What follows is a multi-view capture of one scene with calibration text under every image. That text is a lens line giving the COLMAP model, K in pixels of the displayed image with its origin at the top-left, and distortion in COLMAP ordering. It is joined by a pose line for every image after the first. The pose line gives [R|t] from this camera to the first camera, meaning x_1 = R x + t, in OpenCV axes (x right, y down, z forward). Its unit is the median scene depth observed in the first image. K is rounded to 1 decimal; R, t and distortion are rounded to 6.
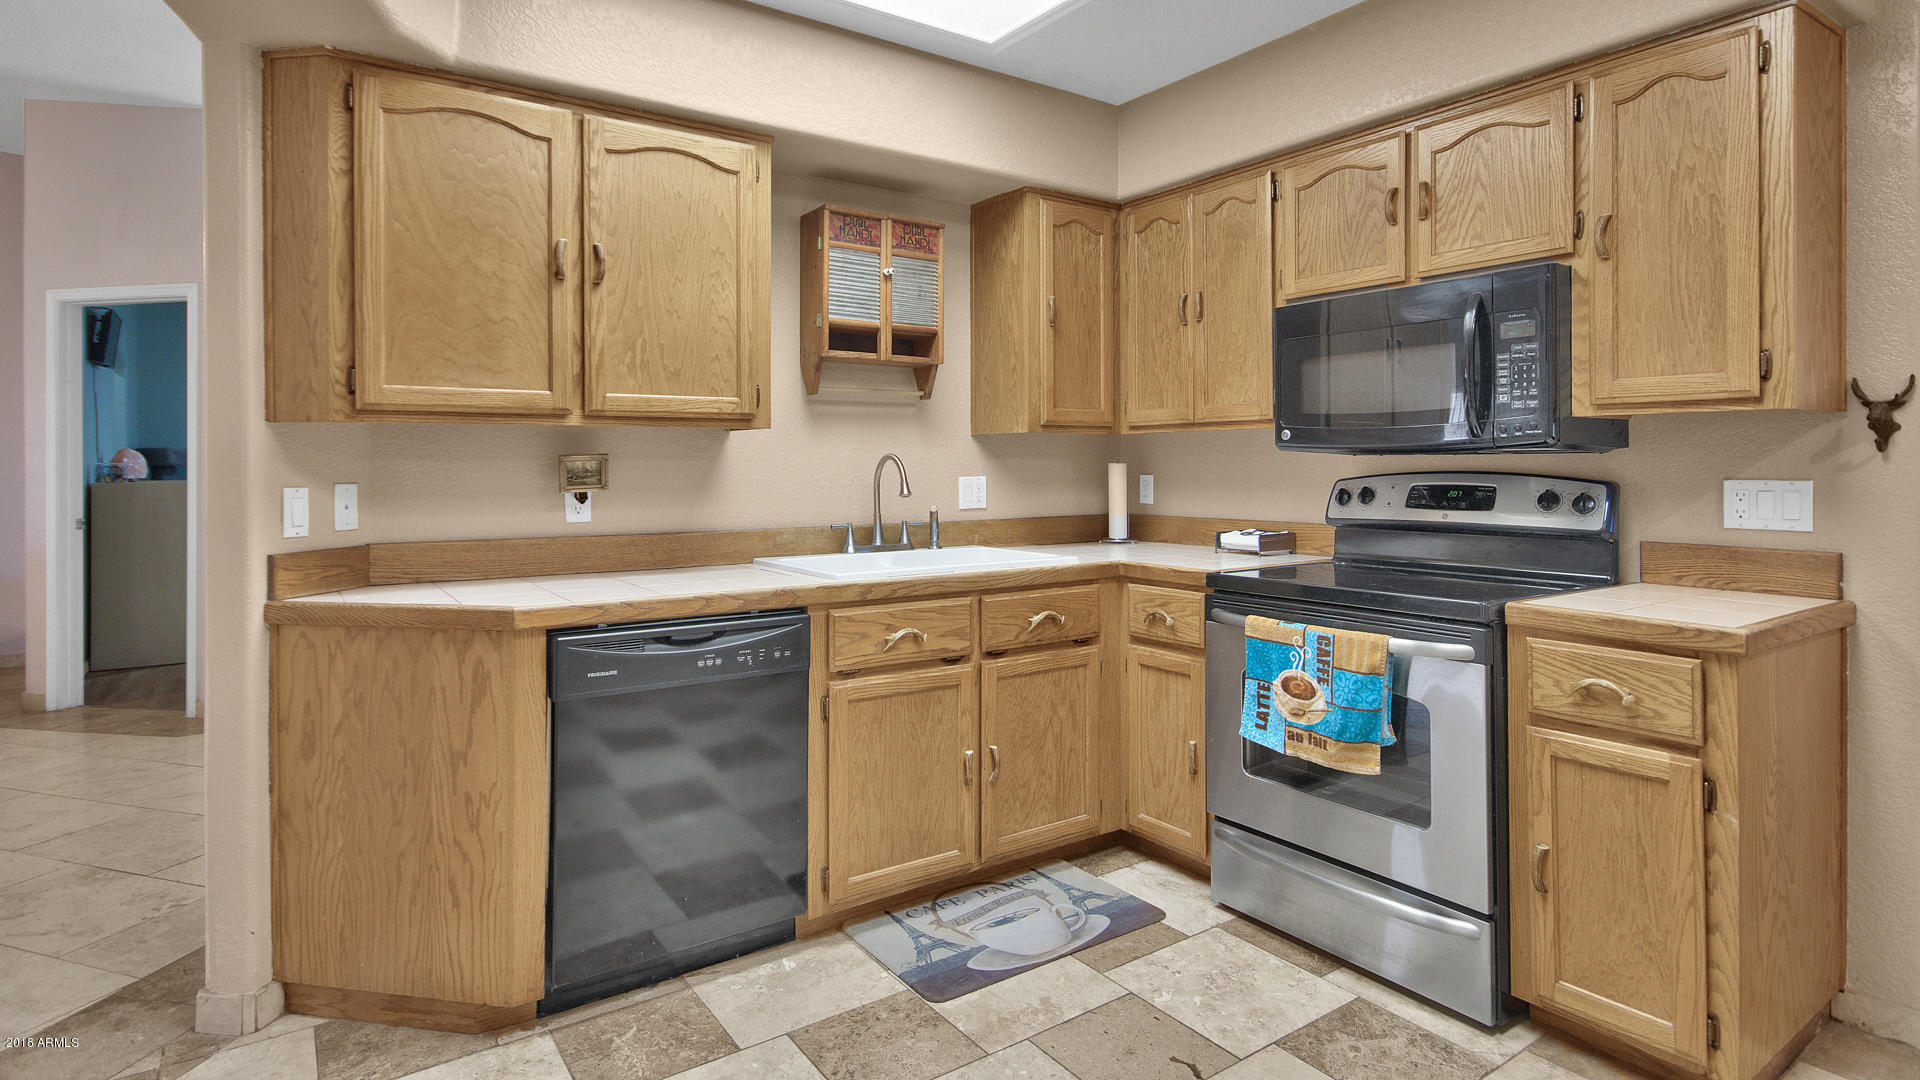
lens RADIAL K [[989.3, 0, 956.7], [0, 989.3, 467.2], [0, 0, 1]] dist [0.011983, 0.001018]
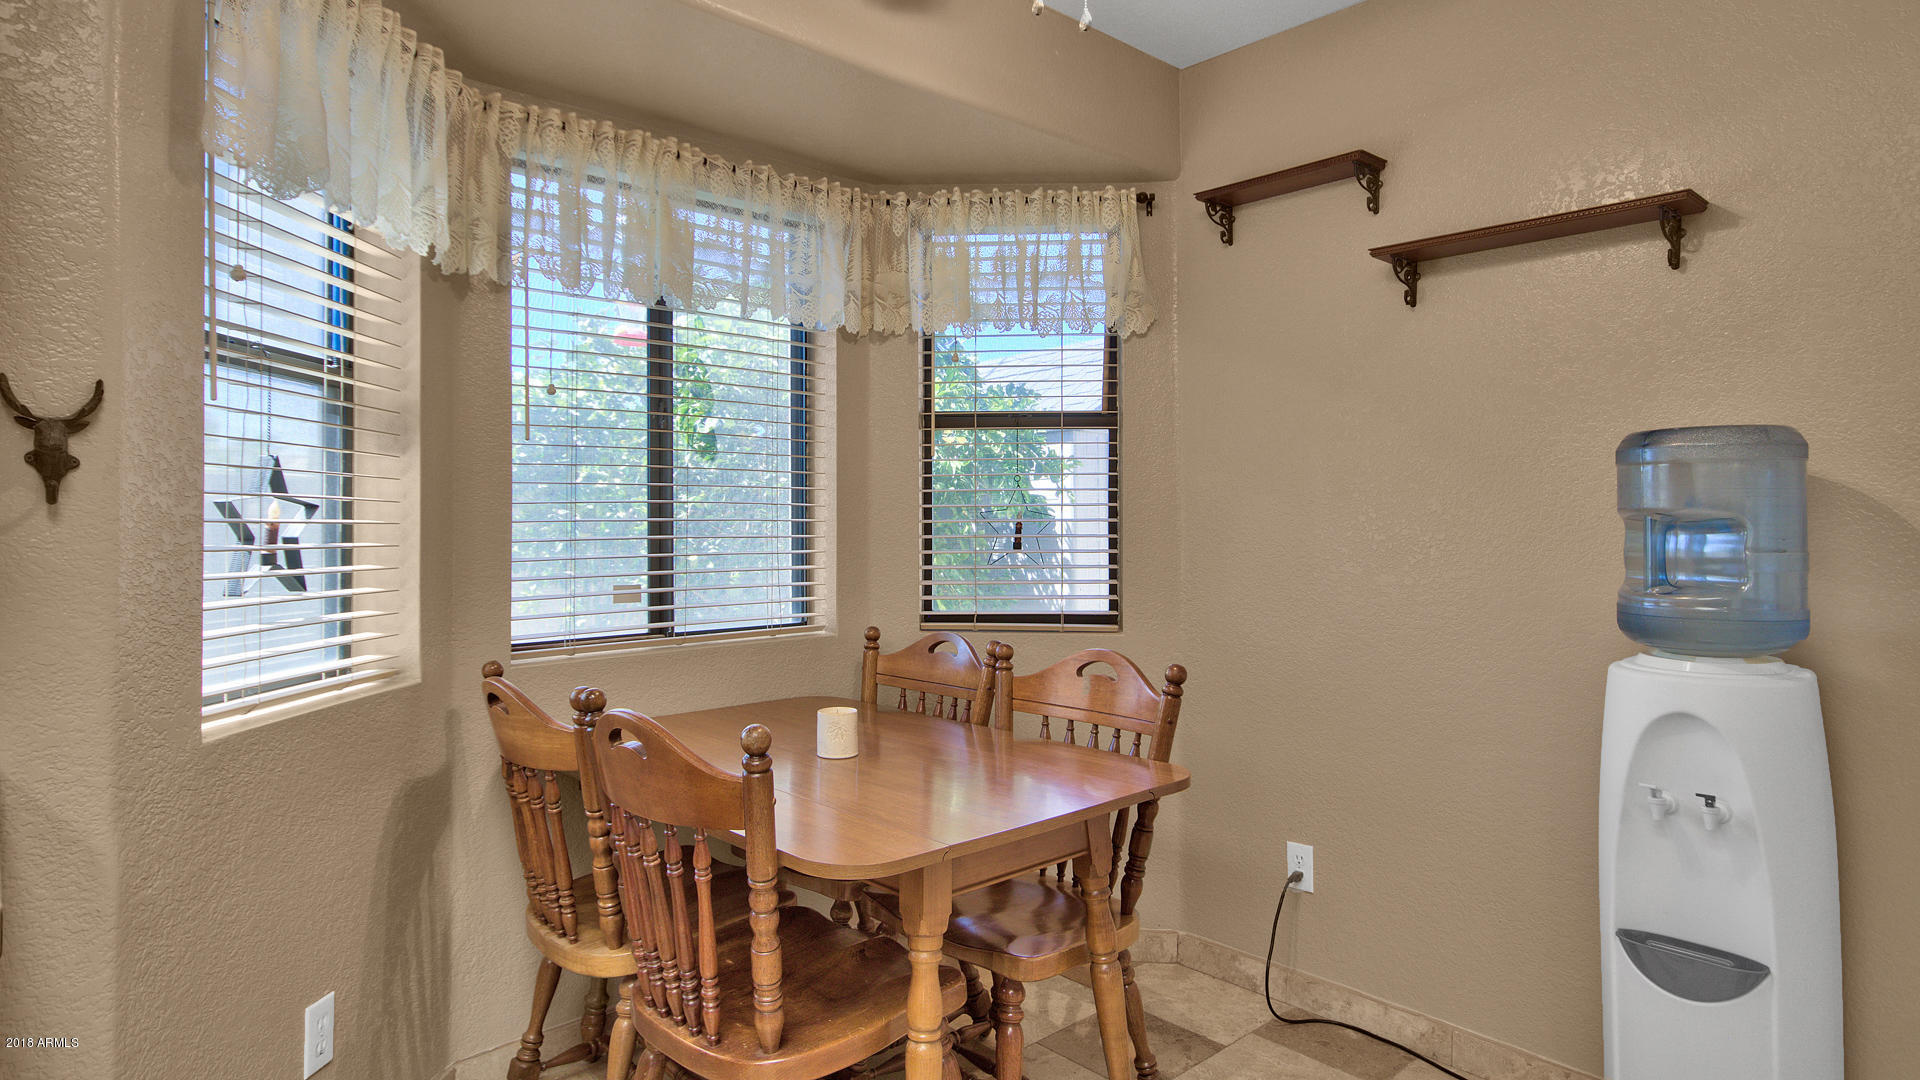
lens RADIAL K [[1056.0, 0, 954.0], [0, 1056.0, 528.0], [0, 0, 1]] dist [0.000405, 0.000002]
pose [[-0.122729, 0.001169, 0.992440, 0.185726], [0.003144, 0.999995, -0.000789, 0.000833], [-0.992435, 0.003023, -0.122732, 0.425468]]
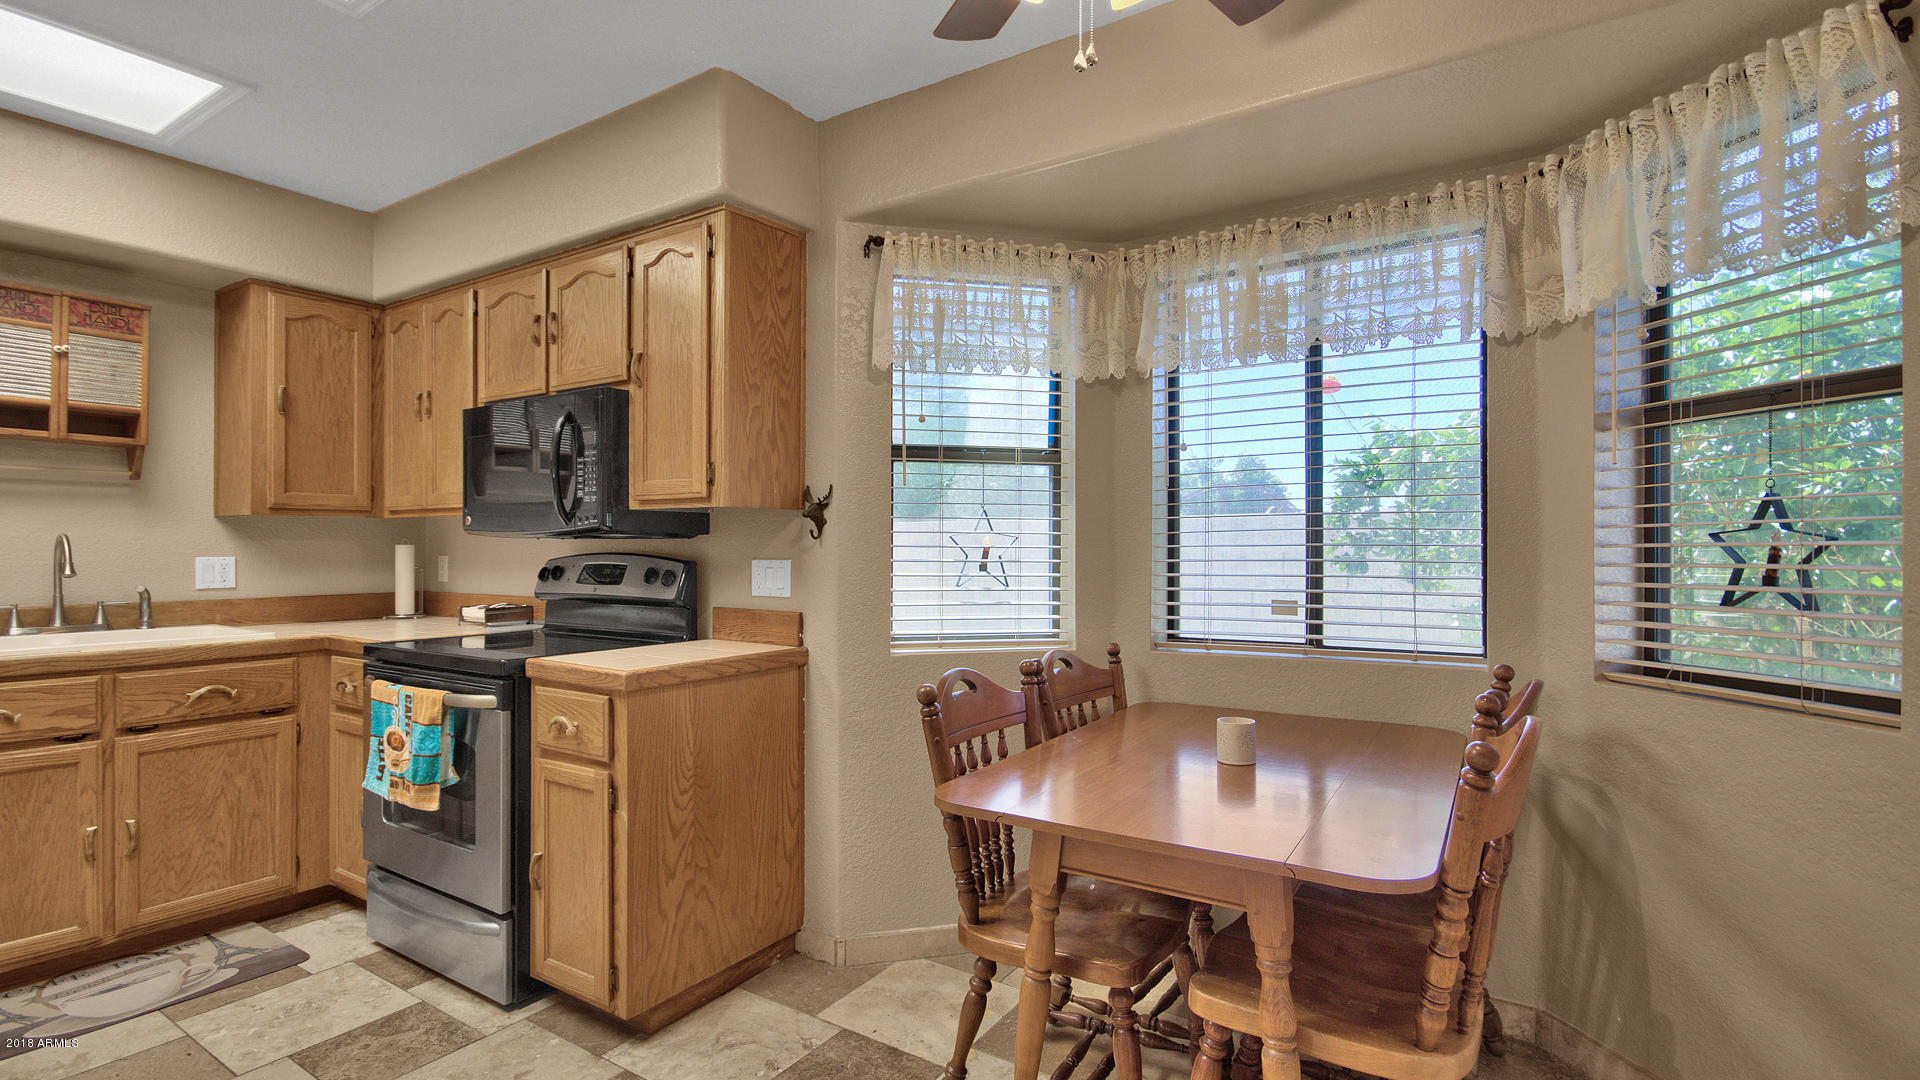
lens RADIAL K [[889.1, 0, 957.6], [0, 889.1, 545.8], [0, 0, 1]] dist [0.022374, -0.018946]
pose [[0.928583, 0.005559, 0.371083, 0.507356], [-0.004180, 0.999981, -0.004519, -0.001141], [-0.371101, 0.002645, 0.928589, -0.181252]]
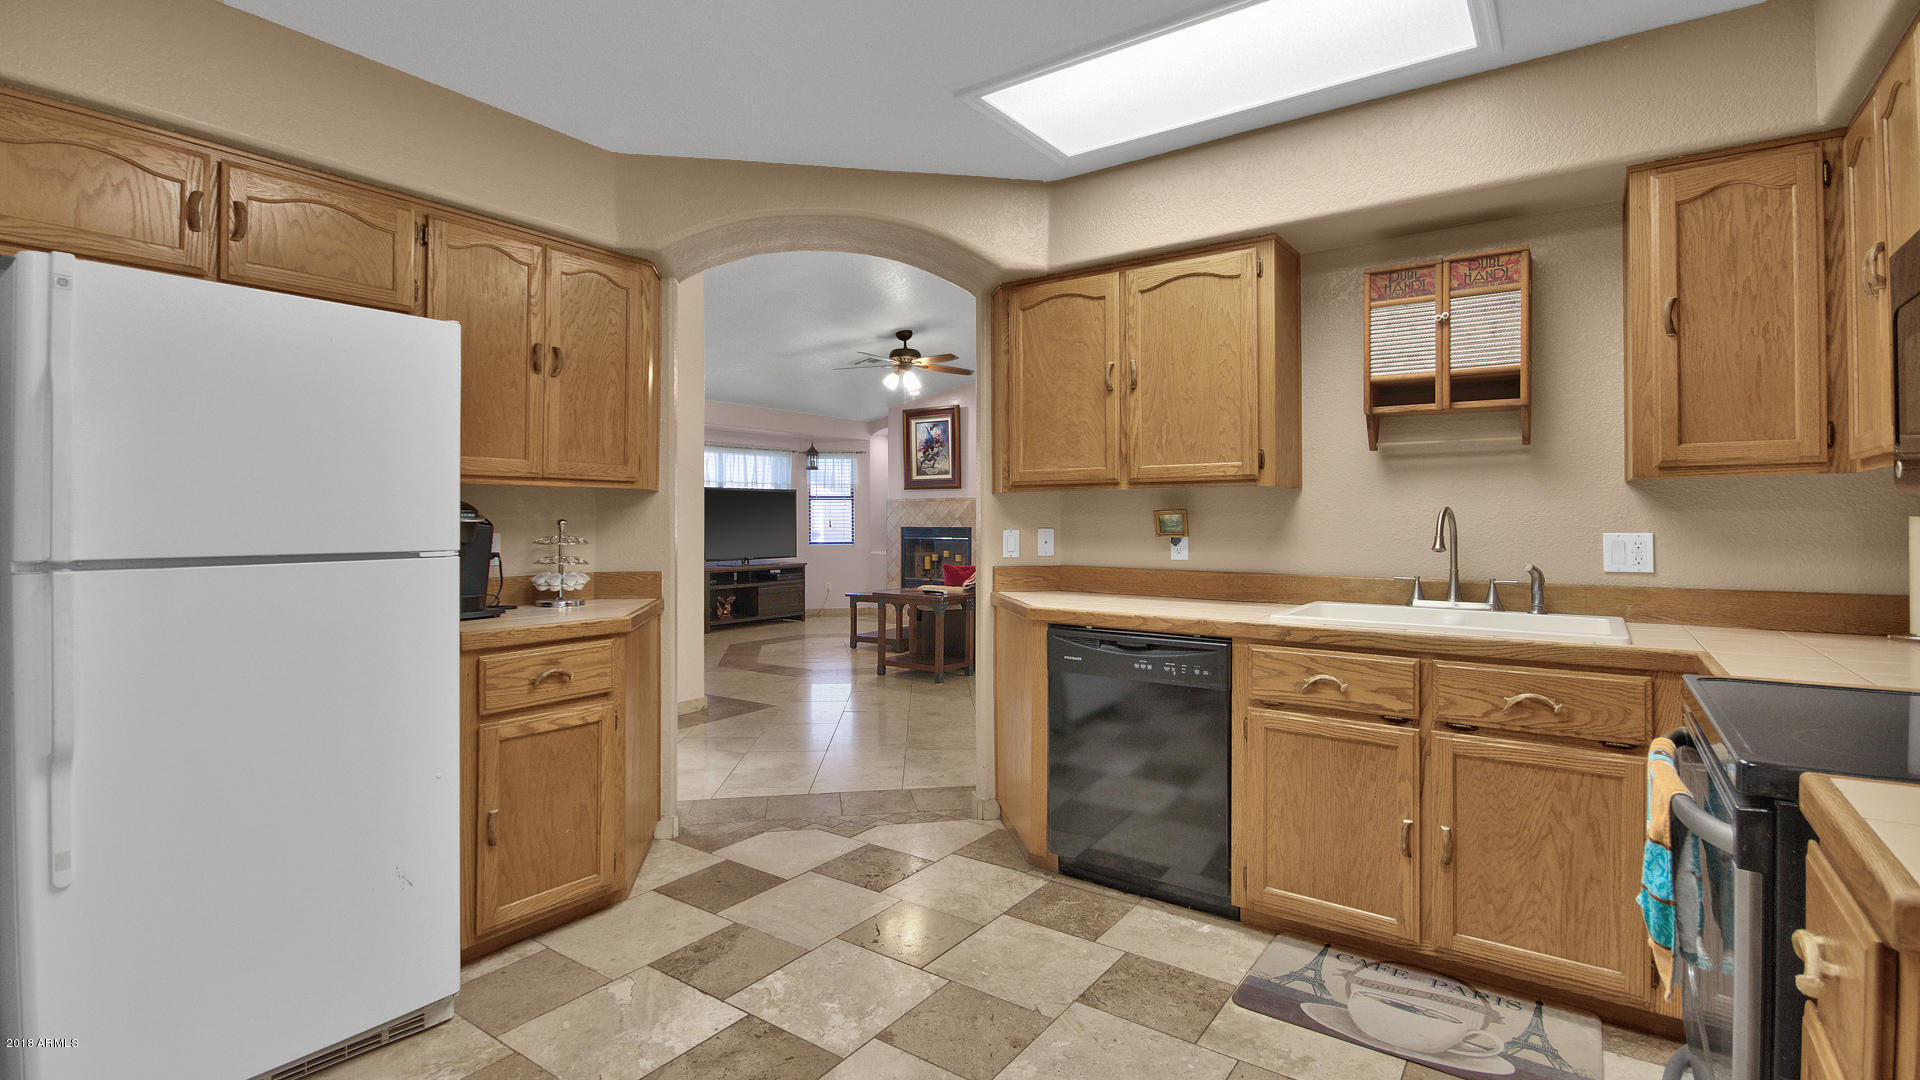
lens RADIAL K [[882.1, 0, 941.9], [0, 882.1, 509.1], [0, 0, 1]] dist [-0.004775, -0.000819]
pose [[0.328356, -0.006720, -0.944530, 0.679086], [-0.003791, 0.999957, -0.008432, -0.002131], [0.944546, 0.006349, 0.328316, 0.308808]]
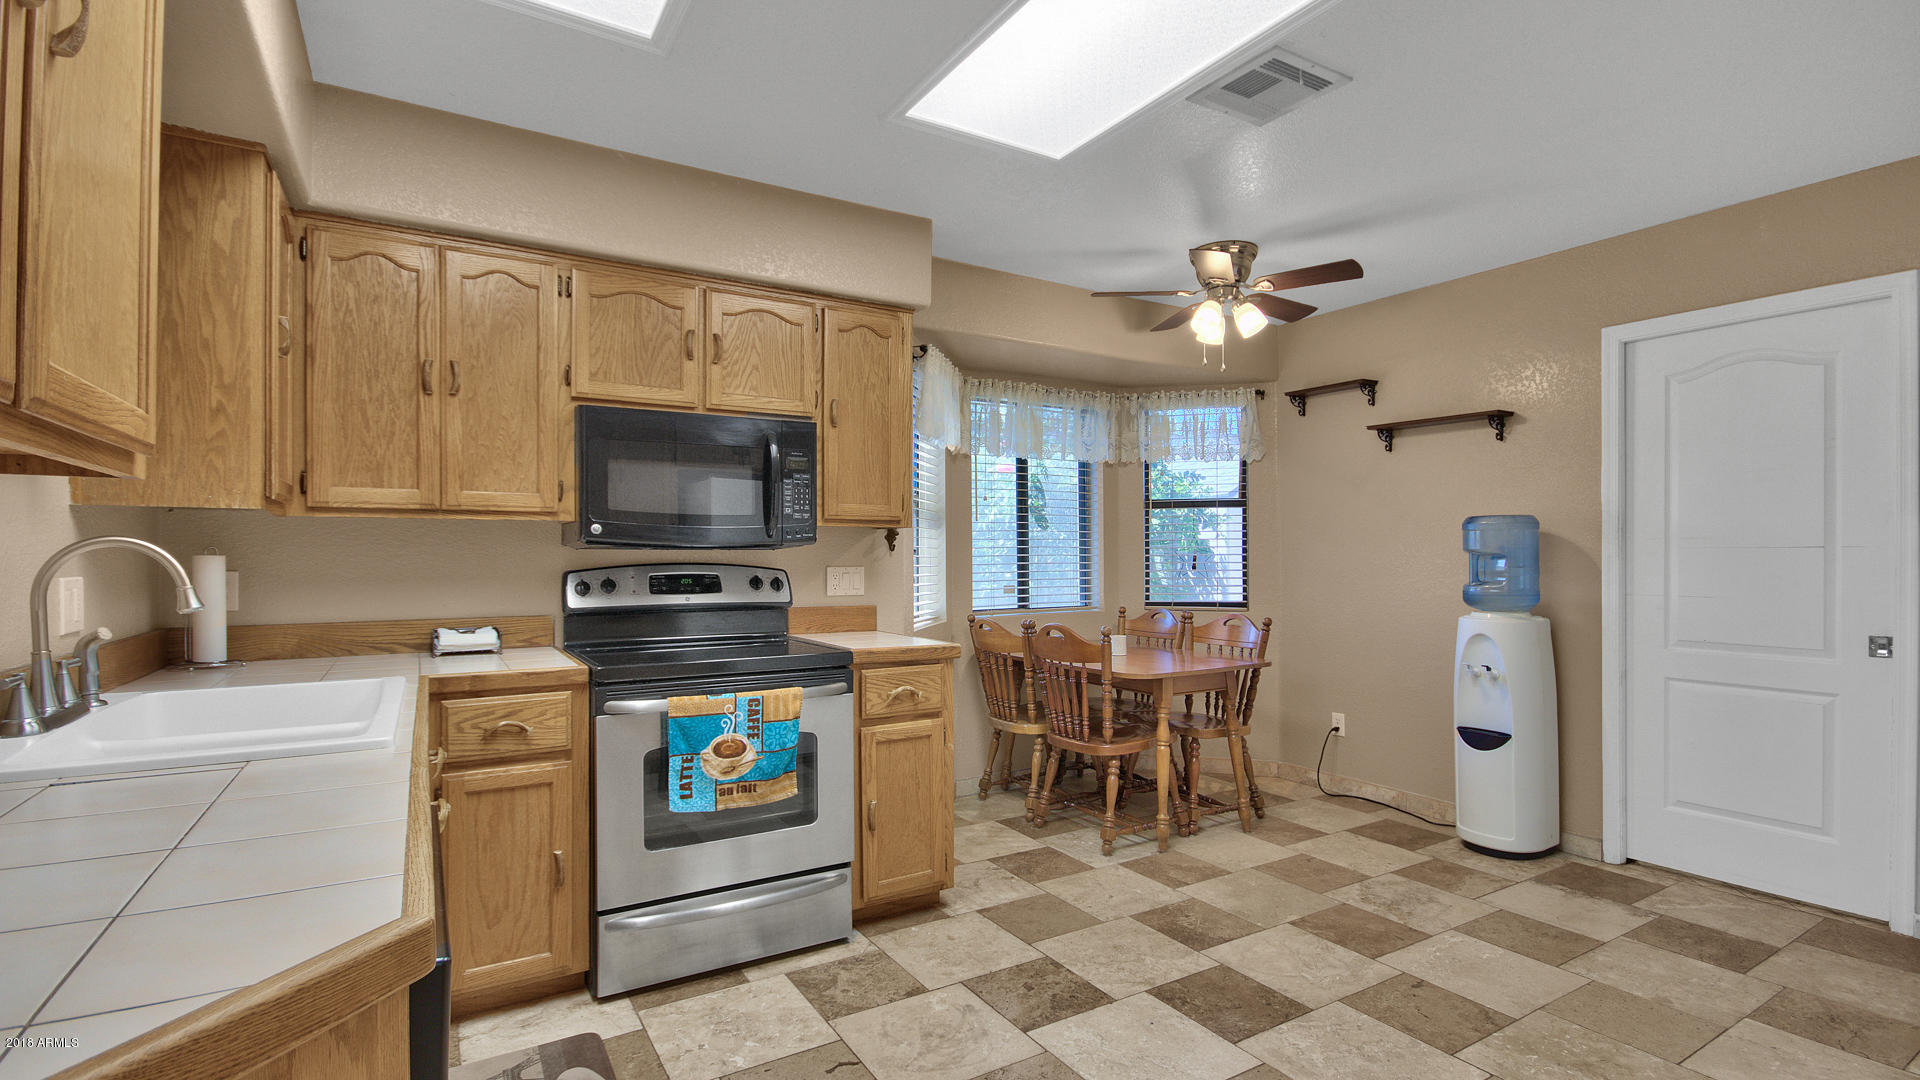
lens RADIAL K [[891.0, 0, 962.4], [0, 891.0, 557.7], [0, 0, 1]] dist [-0.002545, -0.000216]
pose [[0.059340, 0.003247, 0.998233, -0.616638], [0.004672, 0.999983, -0.003531, 0.002878], [-0.998227, 0.004874, 0.059323, 0.597753]]
